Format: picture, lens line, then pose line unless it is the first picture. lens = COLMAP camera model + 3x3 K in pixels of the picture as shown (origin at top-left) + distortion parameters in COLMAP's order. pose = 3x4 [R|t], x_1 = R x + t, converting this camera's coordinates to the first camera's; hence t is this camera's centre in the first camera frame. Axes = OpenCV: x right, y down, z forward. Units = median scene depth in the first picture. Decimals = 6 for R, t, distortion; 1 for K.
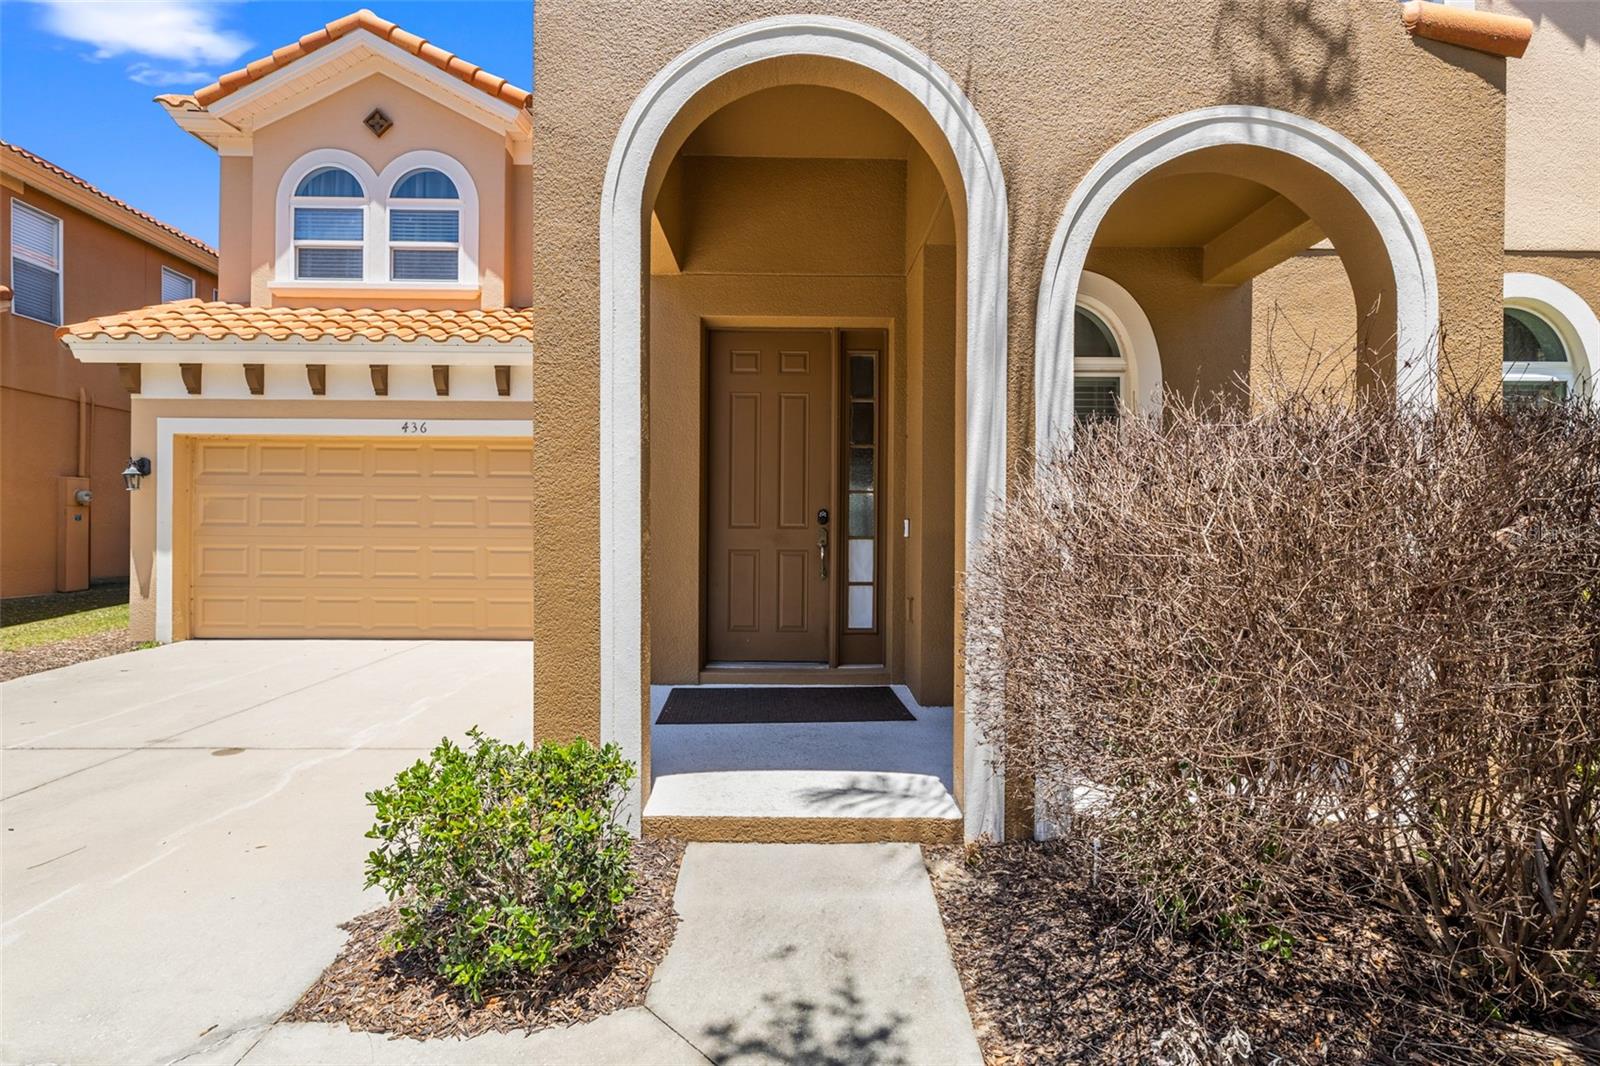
lens RADIAL K [[766.9, 0, 804.9], [0, 766.9, 531.3], [0, 0, 1]] dist [-0.002931, 0.000413]
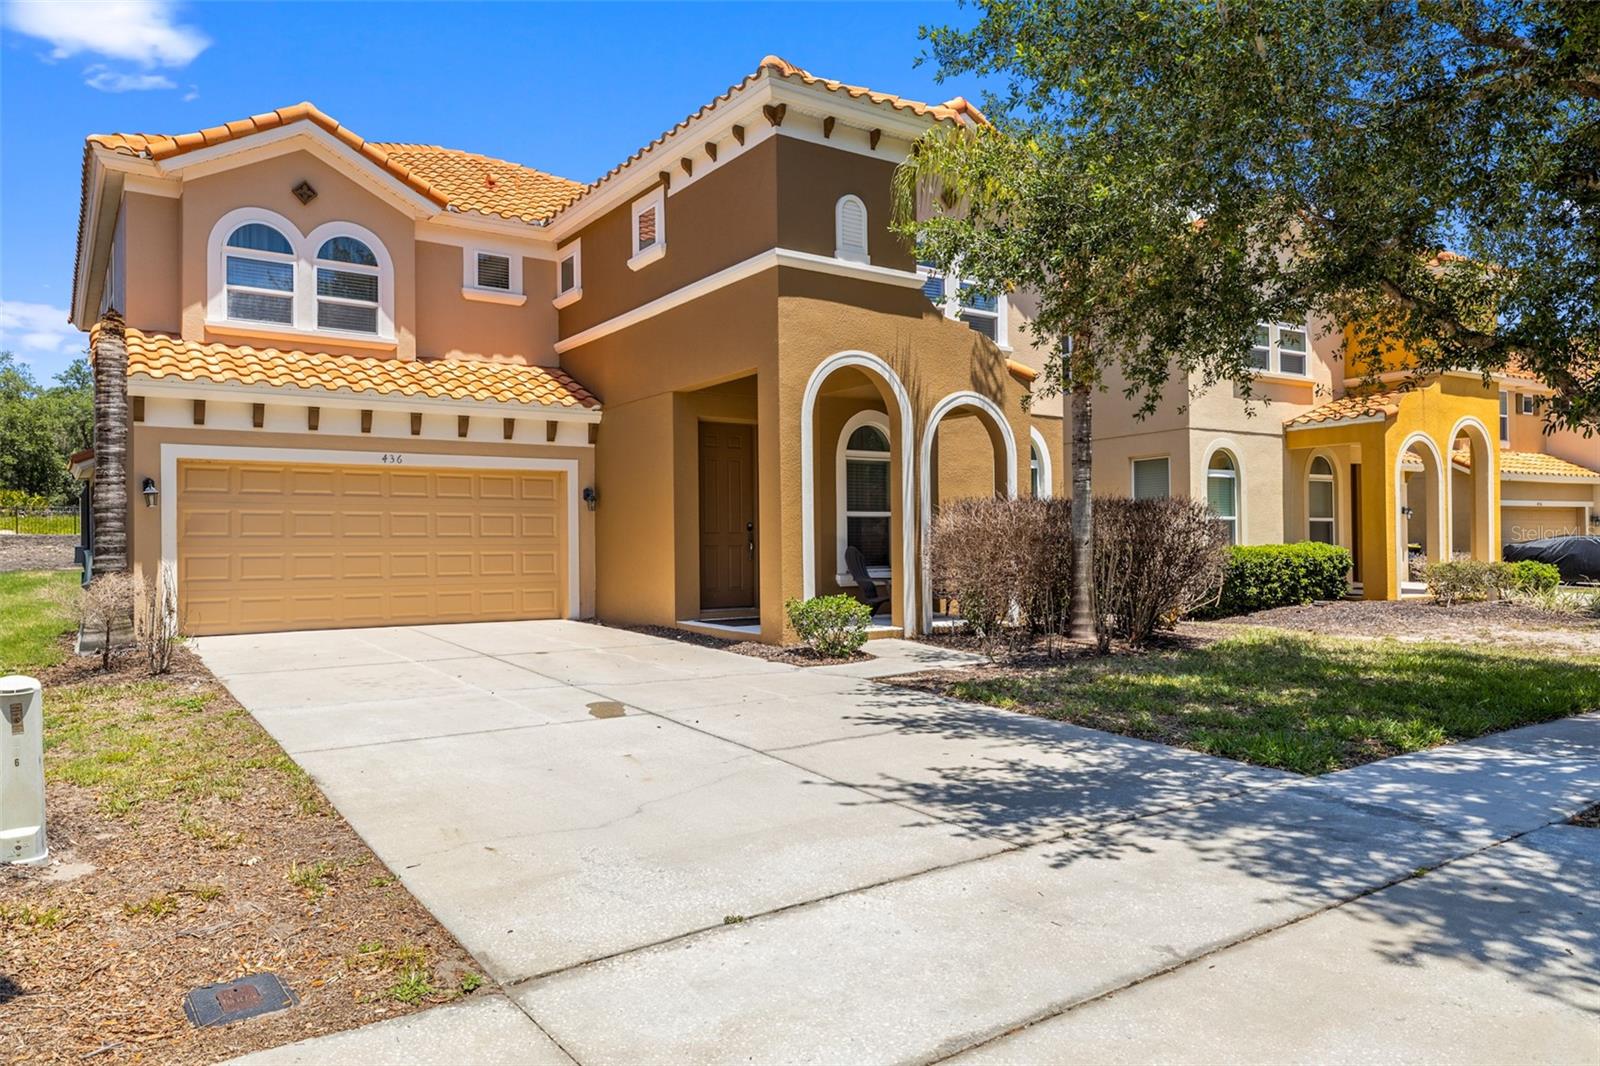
lens RADIAL K [[1070.4, 0, 791.5], [0, 1070.4, 535.5], [0, 0, 1]] dist [0.000171, 0.000701]
pose [[0.831218, -0.008729, 0.555878, -0.917358], [0.017224, 0.999801, -0.010057, 0.020449], [-0.555679, 0.017934, 0.831203, -0.819526]]
